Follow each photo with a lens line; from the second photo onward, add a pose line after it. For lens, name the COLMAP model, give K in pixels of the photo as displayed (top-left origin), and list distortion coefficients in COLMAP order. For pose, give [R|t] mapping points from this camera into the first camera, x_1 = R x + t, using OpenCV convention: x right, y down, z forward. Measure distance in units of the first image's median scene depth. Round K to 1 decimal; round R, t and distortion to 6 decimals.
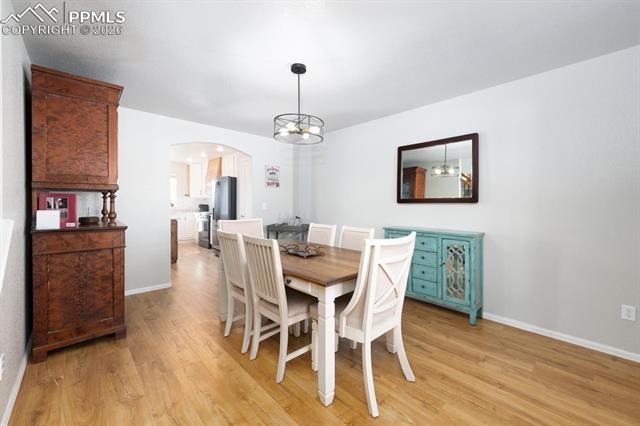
lens RADIAL K [[258.1, 0, 323.3], [0, 258.1, 206.6], [0, 0, 1]] dist [-0.014181, -0.000674]
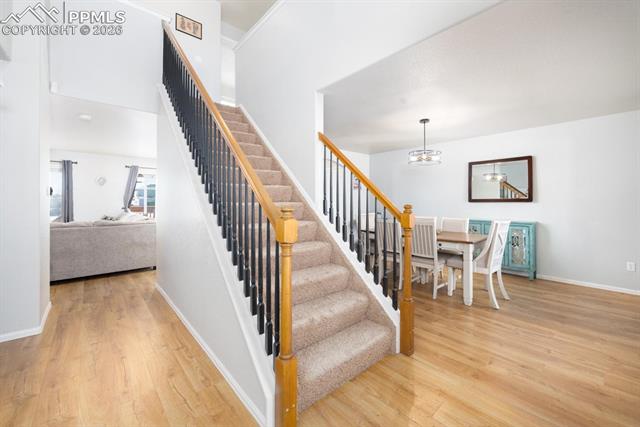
lens RADIAL K [[261.3, 0, 329.1], [0, 261.3, 201.1], [0, 0, 1]] dist [-0.008849, -0.001071]
pose [[0.999752, 0.002280, -0.022152, -0.713009], [-0.002499, 0.999948, -0.009863, -0.003599], [0.022128, 0.009916, 0.999706, -0.712063]]
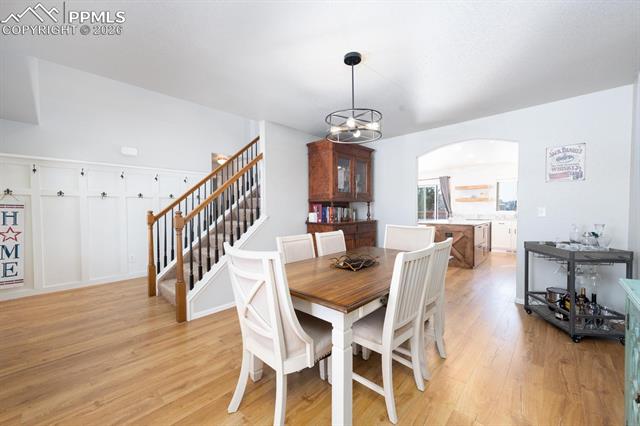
lens RADIAL K [[258.1, 0, 321.7], [0, 258.1, 213.5], [0, 0, 1]] dist [-0.014181, -0.000674]
pose [[0.046659, 0.011290, -0.998847, 0.368401], [-0.009844, 0.999893, 0.010842, 0.000160], [0.998862, 0.009327, 0.046765, 0.404298]]
